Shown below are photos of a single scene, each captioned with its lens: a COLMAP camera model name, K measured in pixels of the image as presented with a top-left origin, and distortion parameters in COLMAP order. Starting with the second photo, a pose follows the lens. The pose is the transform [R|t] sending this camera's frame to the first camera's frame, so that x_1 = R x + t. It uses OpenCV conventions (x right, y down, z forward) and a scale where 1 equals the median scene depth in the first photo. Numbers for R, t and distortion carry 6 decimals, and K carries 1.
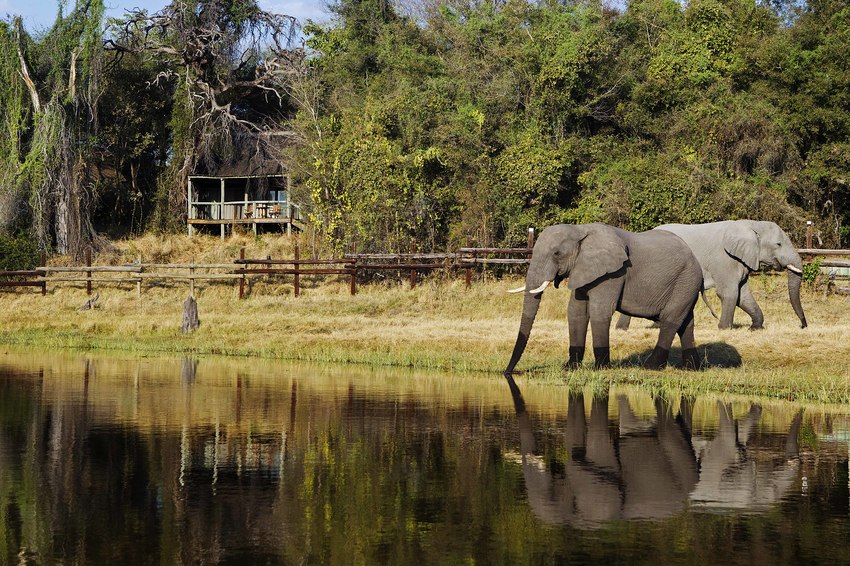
lens RADIAL K [[1741.3, 0, 443.7], [0, 1741.3, 265.4], [0, 0, 1]] dist [0.045712, 0.000000]
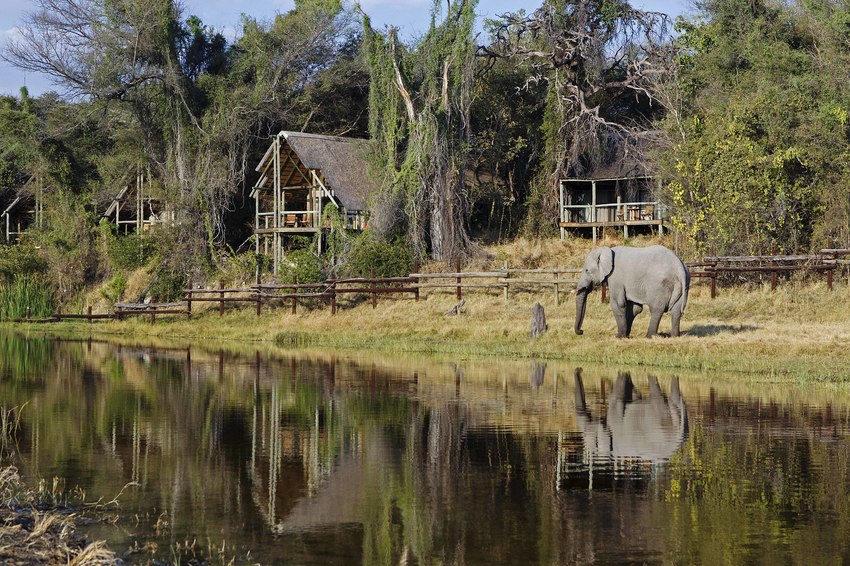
lens RADIAL K [[2127.7, 0, 423.2], [0, 2127.7, 283.1], [0, 0, 1]] dist [-0.007564, 0.000000]
pose [[0.965714, -0.012196, -0.259320, 0.098053], [0.015976, 0.999795, 0.012472, -0.008966], [0.259115, -0.016187, 0.965711, -0.207348]]
